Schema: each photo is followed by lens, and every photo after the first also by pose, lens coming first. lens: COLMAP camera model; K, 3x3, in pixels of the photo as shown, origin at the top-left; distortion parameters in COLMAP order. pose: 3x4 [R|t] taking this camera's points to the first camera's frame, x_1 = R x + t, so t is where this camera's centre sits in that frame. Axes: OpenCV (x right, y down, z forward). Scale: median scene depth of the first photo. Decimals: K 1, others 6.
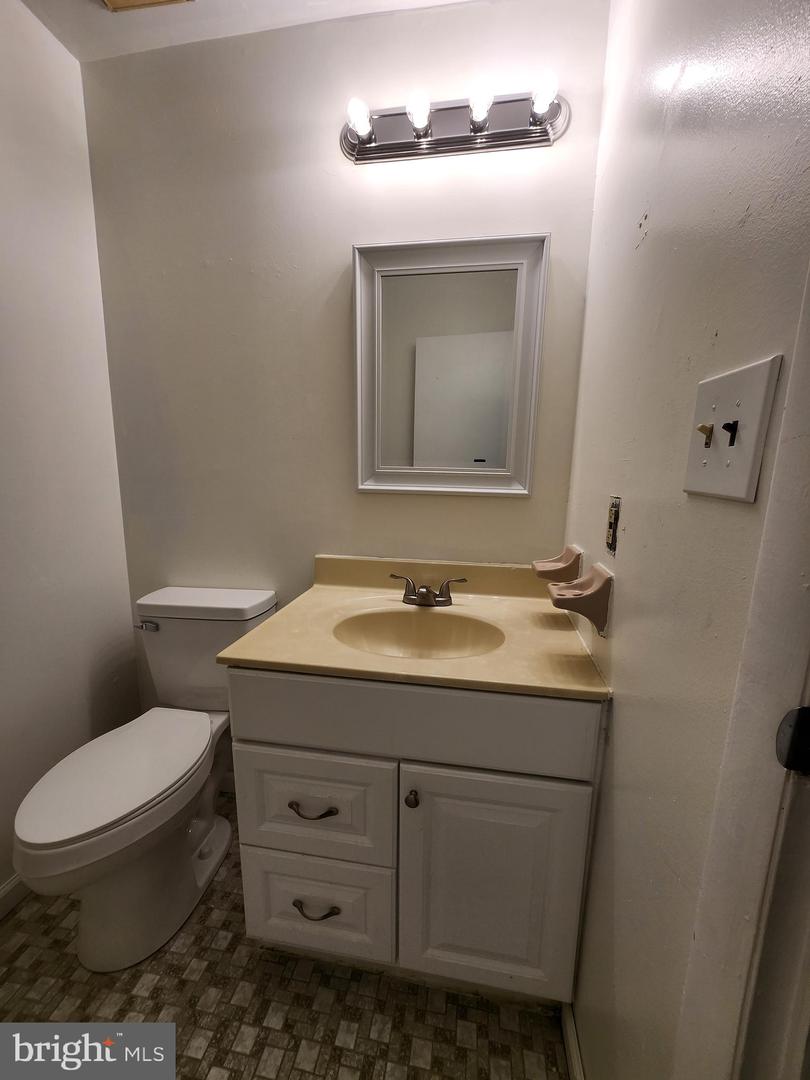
lens RADIAL K [[426.3, 0, 409.8], [0, 426.3, 539.5], [0, 0, 1]] dist [-0.005607, 0.001739]
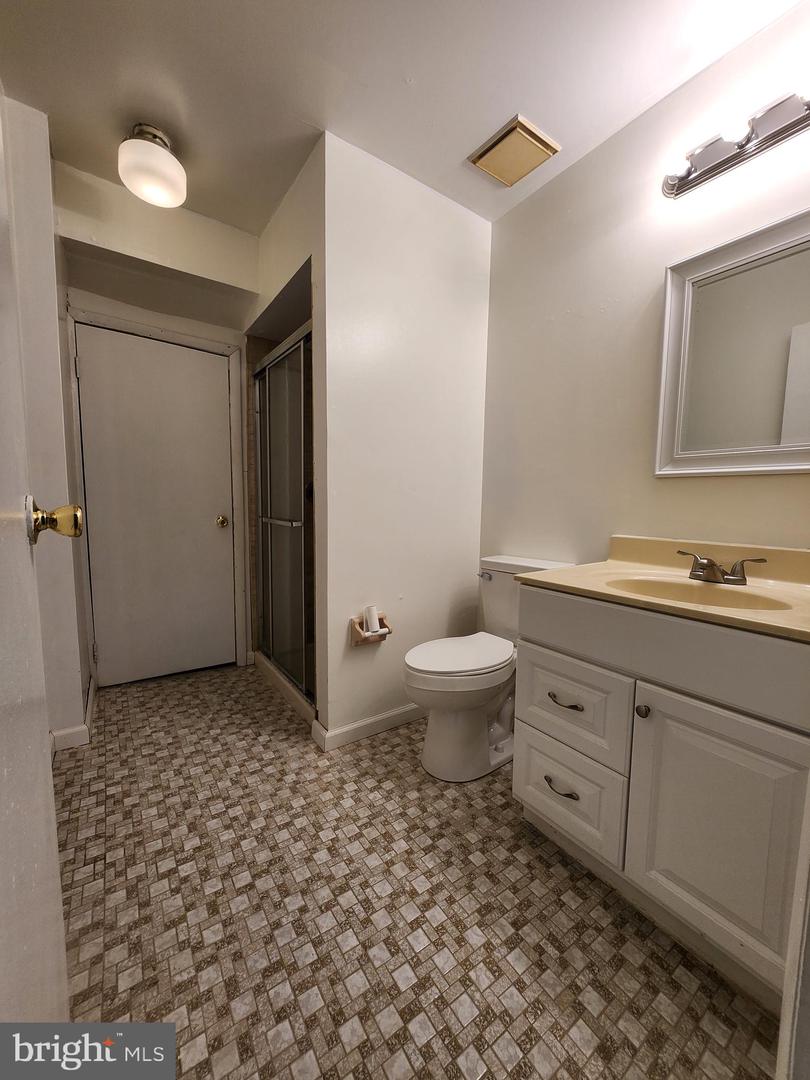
lens RADIAL K [[426.3, 0, 399.6], [0, 426.3, 544.6], [0, 0, 1]] dist [-0.005607, 0.001739]
pose [[0.684628, 0.071502, -0.725377, 0.278987], [-0.128320, 0.991457, -0.023381, 0.202264], [0.717509, 0.109087, 0.687955, -0.266522]]
